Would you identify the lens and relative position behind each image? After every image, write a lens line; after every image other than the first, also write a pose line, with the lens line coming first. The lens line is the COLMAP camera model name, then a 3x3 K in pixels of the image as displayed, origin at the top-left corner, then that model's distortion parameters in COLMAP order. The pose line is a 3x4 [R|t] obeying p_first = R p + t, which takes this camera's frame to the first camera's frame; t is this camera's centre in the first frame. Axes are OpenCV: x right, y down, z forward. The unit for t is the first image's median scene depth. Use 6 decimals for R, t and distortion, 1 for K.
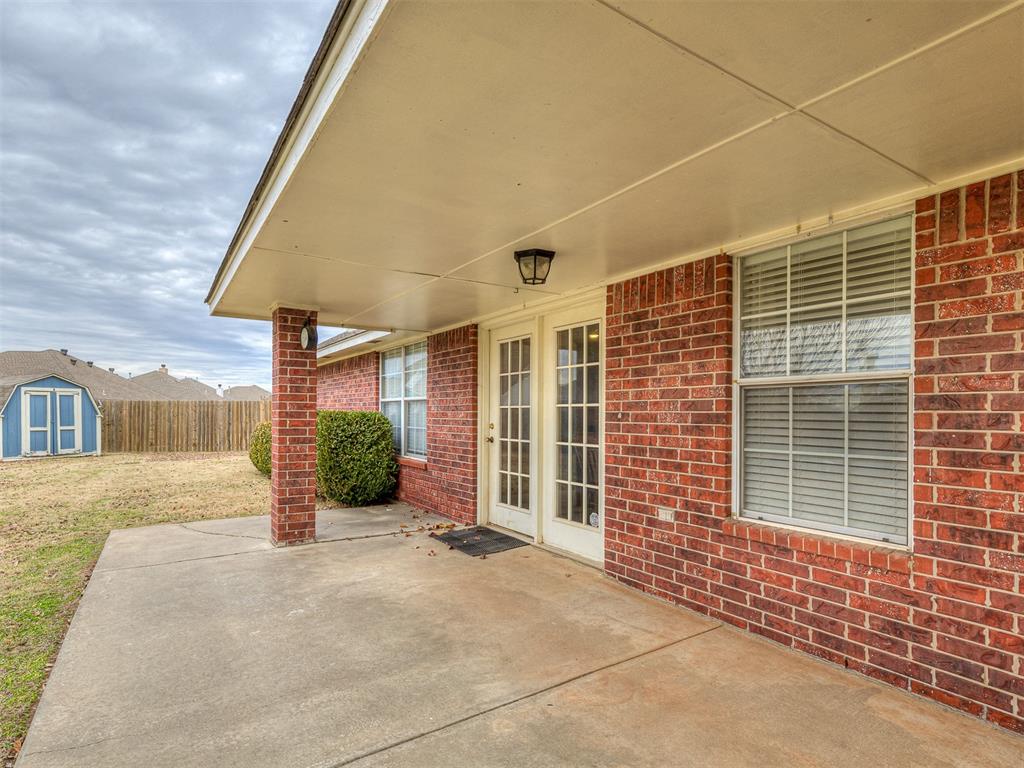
lens RADIAL K [[529.7, 0, 507.1], [0, 529.7, 393.3], [0, 0, 1]] dist [0.005131, 0.000242]
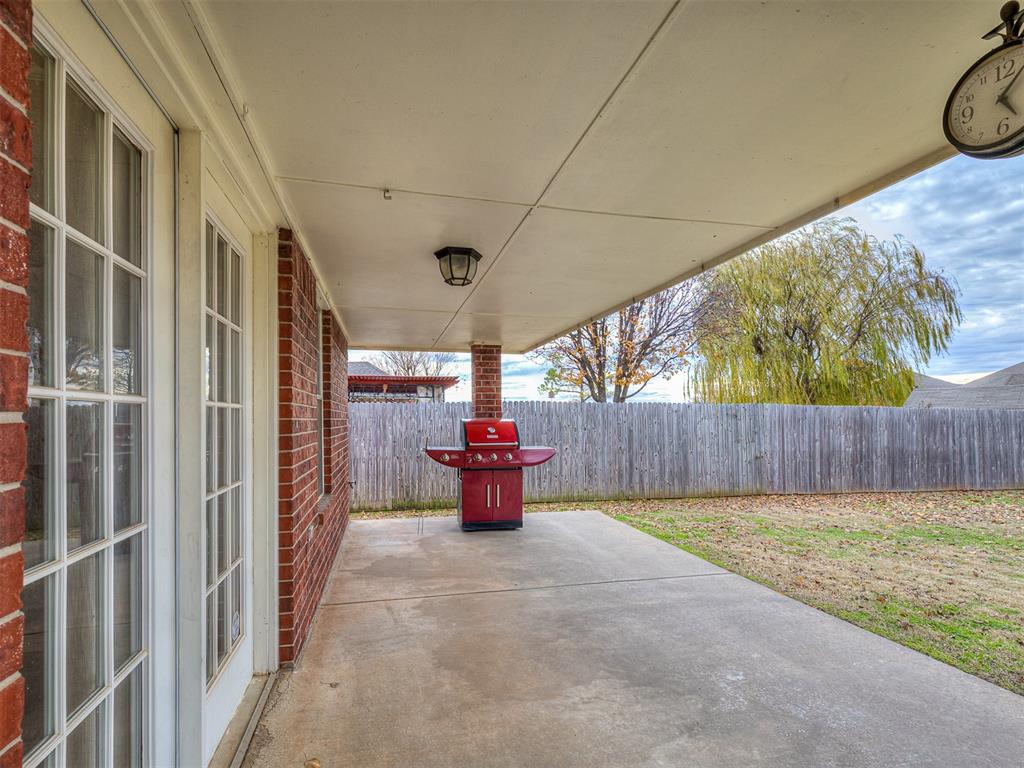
lens RADIAL K [[529.7, 0, 512.0], [0, 529.7, 384.0], [0, 0, 1]] dist [0.005131, 0.000242]
pose [[-0.940191, 0.025389, 0.339700, -0.401511], [-0.008283, 0.995220, -0.097307, 0.069539], [-0.340547, -0.094301, -0.935486, 2.077840]]
